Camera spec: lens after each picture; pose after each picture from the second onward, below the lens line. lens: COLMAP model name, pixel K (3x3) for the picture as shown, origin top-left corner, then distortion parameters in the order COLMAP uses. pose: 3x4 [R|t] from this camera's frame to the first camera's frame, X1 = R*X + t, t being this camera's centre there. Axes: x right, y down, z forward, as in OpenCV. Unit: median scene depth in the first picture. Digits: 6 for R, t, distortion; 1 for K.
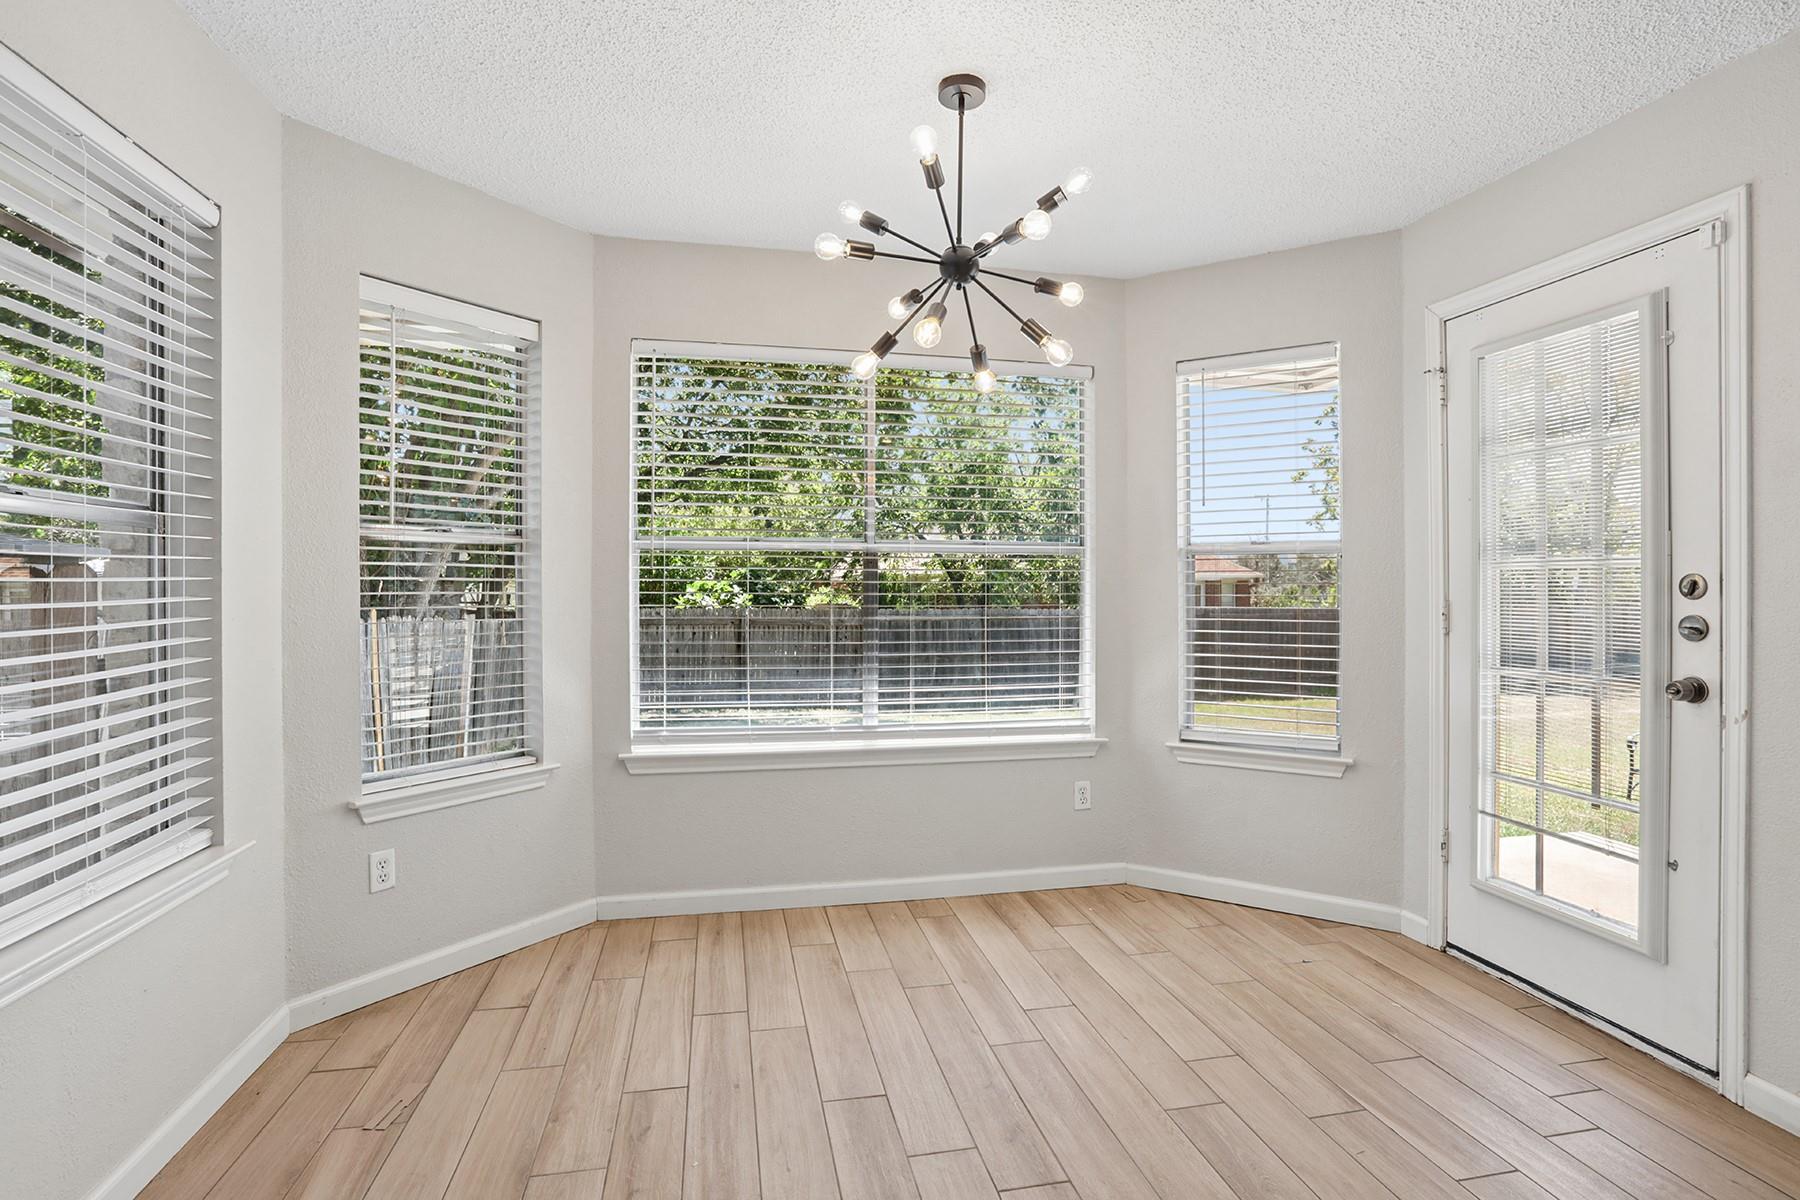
lens RADIAL K [[876.7, 0, 906.0], [0, 876.7, 597.2], [0, 0, 1]] dist [-0.023208, 0.001432]
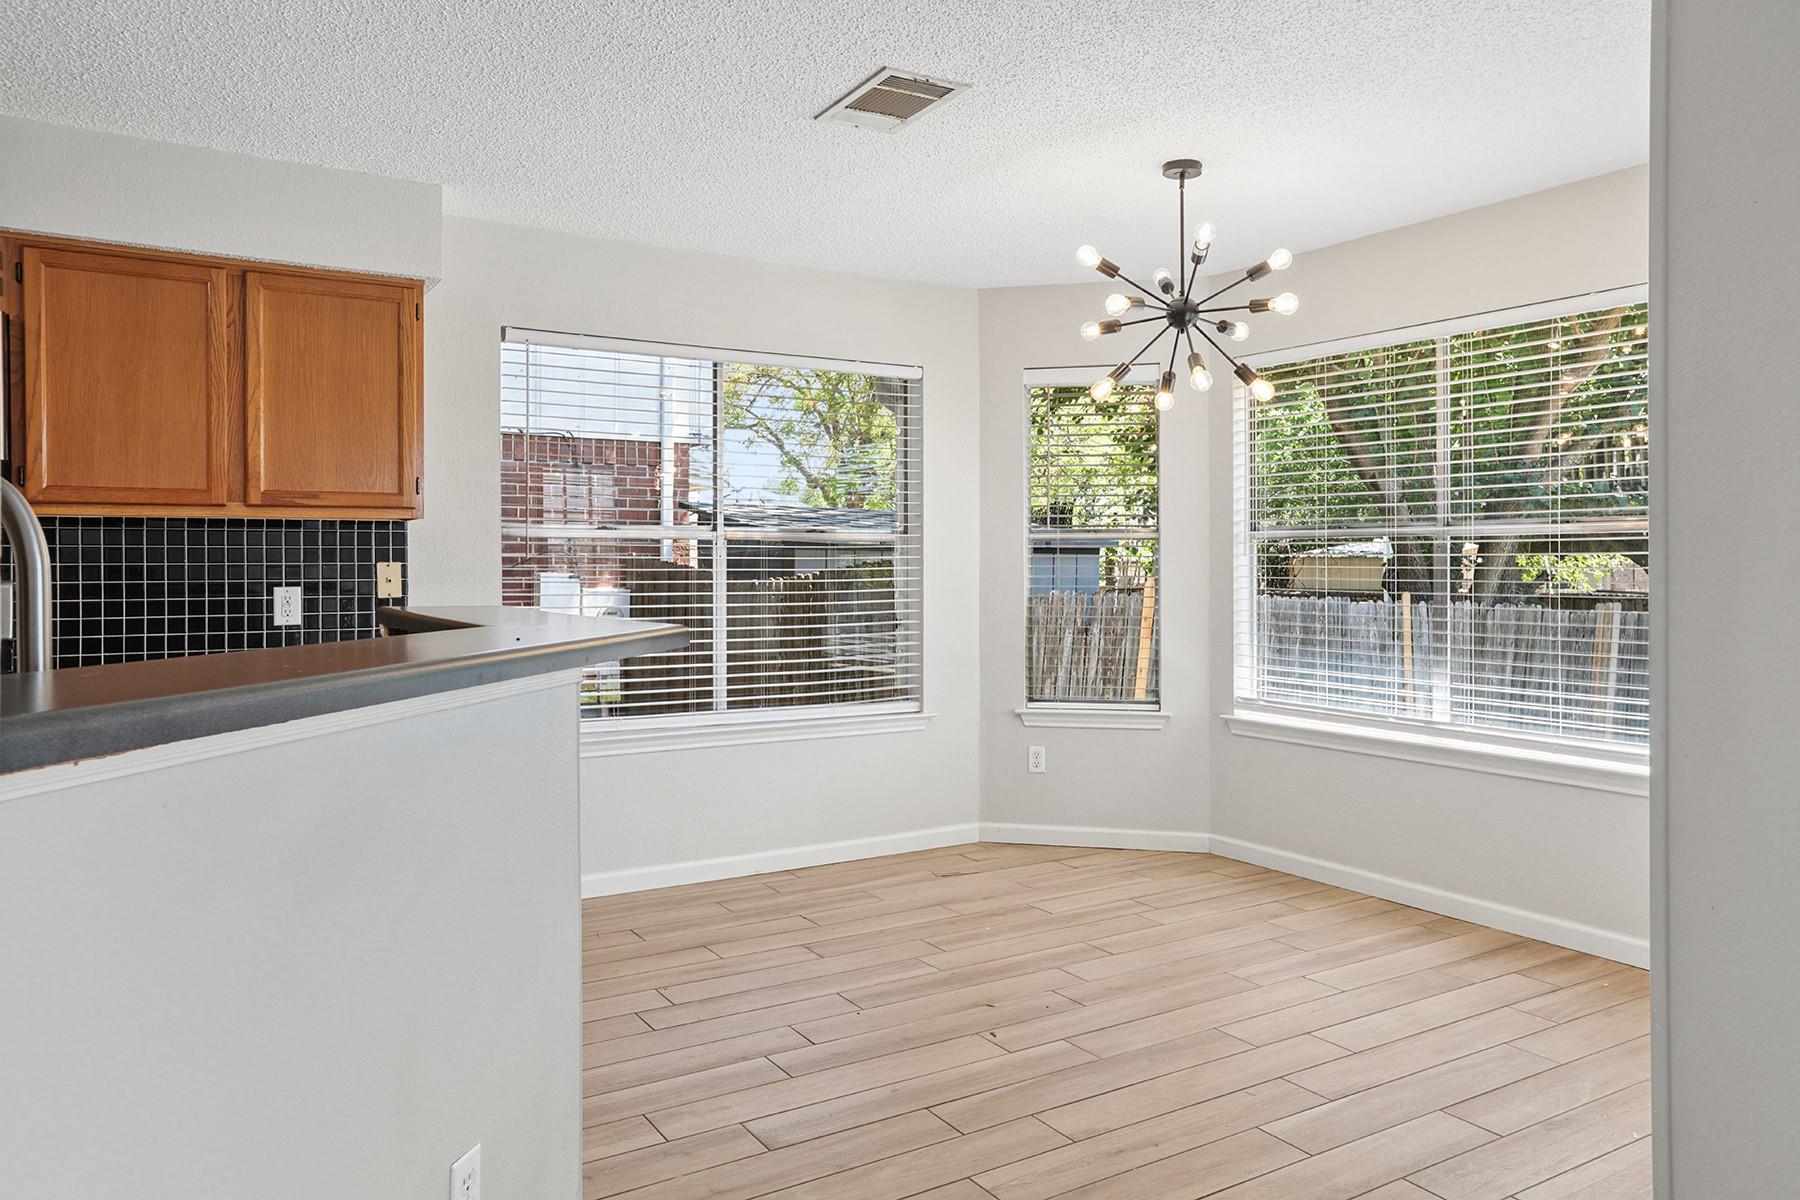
lens RADIAL K [[1232.1, 0, 891.6], [0, 1232.1, 589.1], [0, 0, 1]] dist [-0.052304, 0.004454]
pose [[0.338608, 0.017923, -0.940757, 1.244996], [-0.009146, 0.999834, 0.015757, -0.013862], [0.940883, 0.003268, 0.338716, 0.027347]]
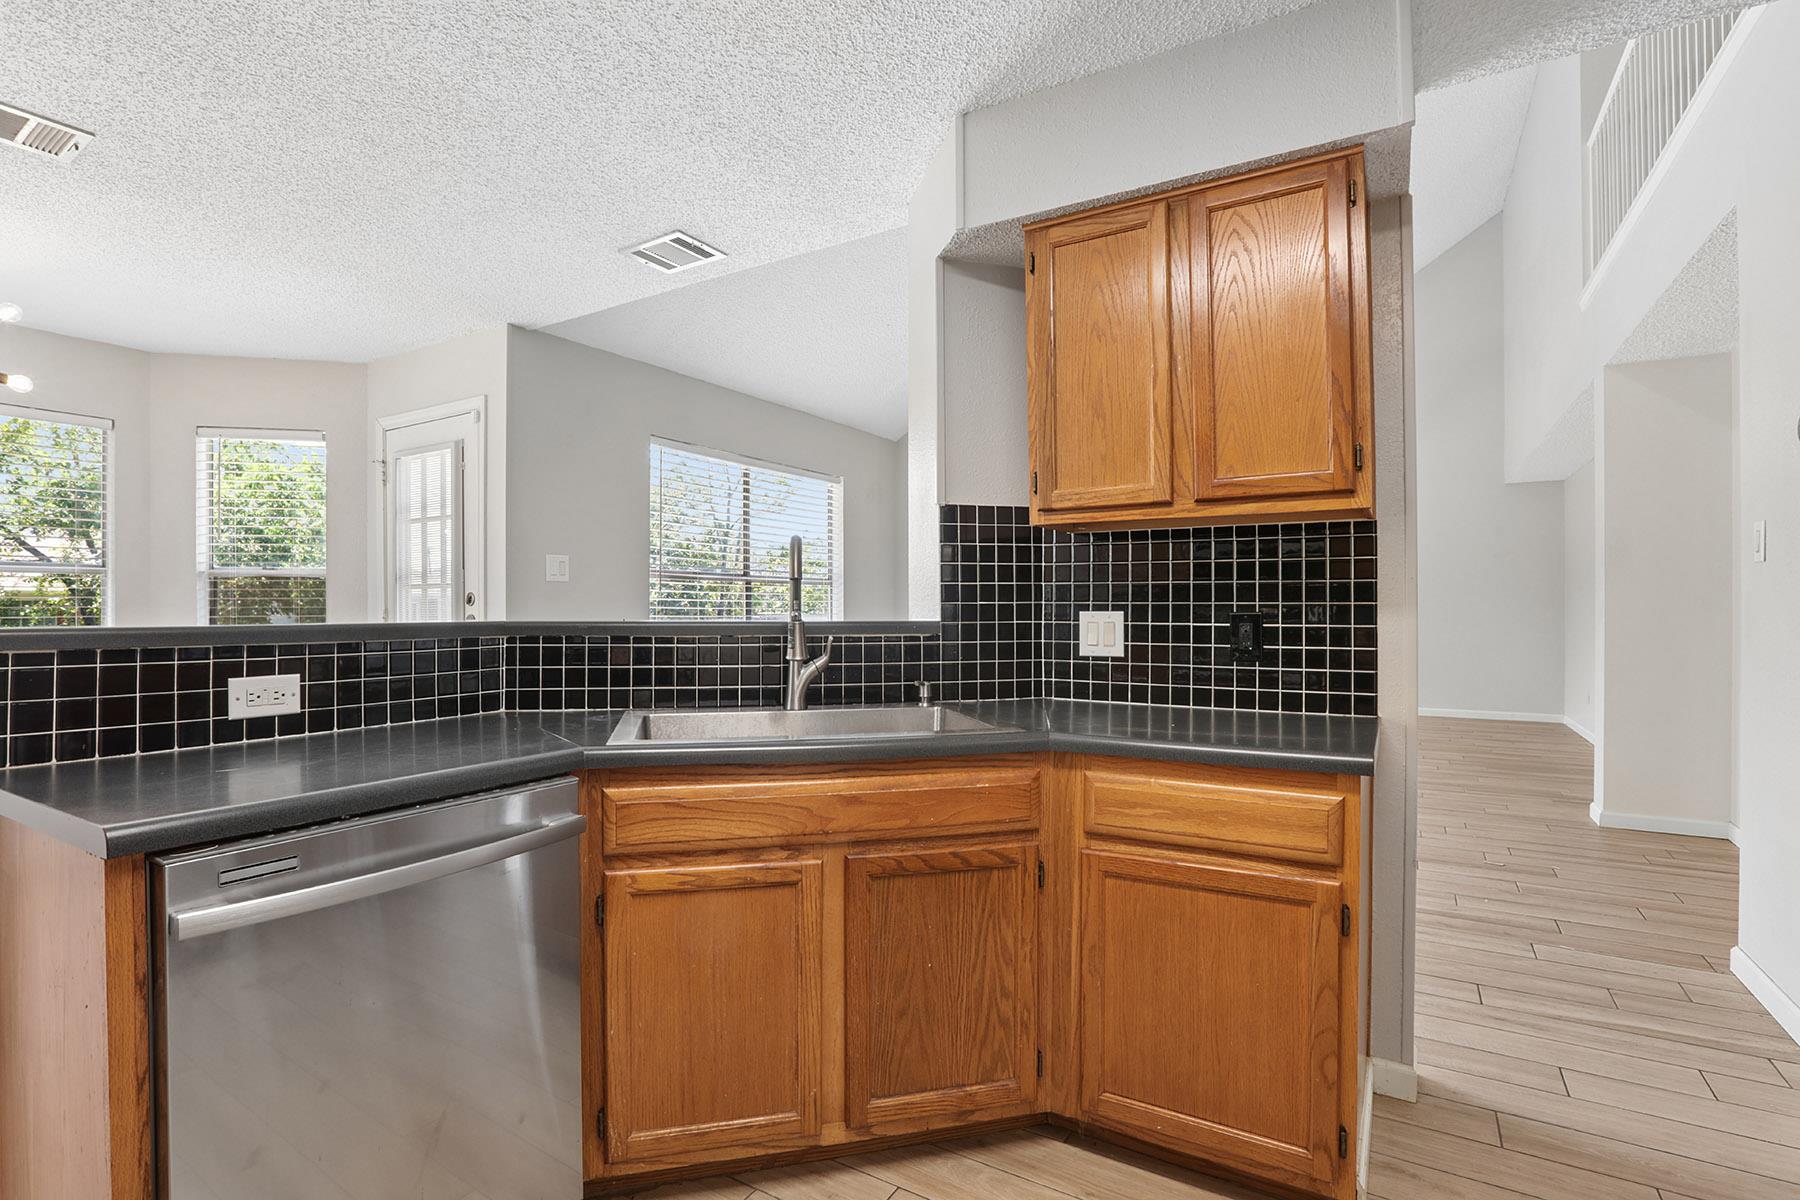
lens RADIAL K [[846.0, 0, 895.3], [0, 846.0, 604.5], [0, 0, 1]] dist [-0.037461, 0.000184]
pose [[0.678255, 0.002680, 0.734822, 0.166311], [0.008826, 0.999891, -0.011794, 0.016687], [-0.734774, 0.014485, 0.678157, -0.721999]]
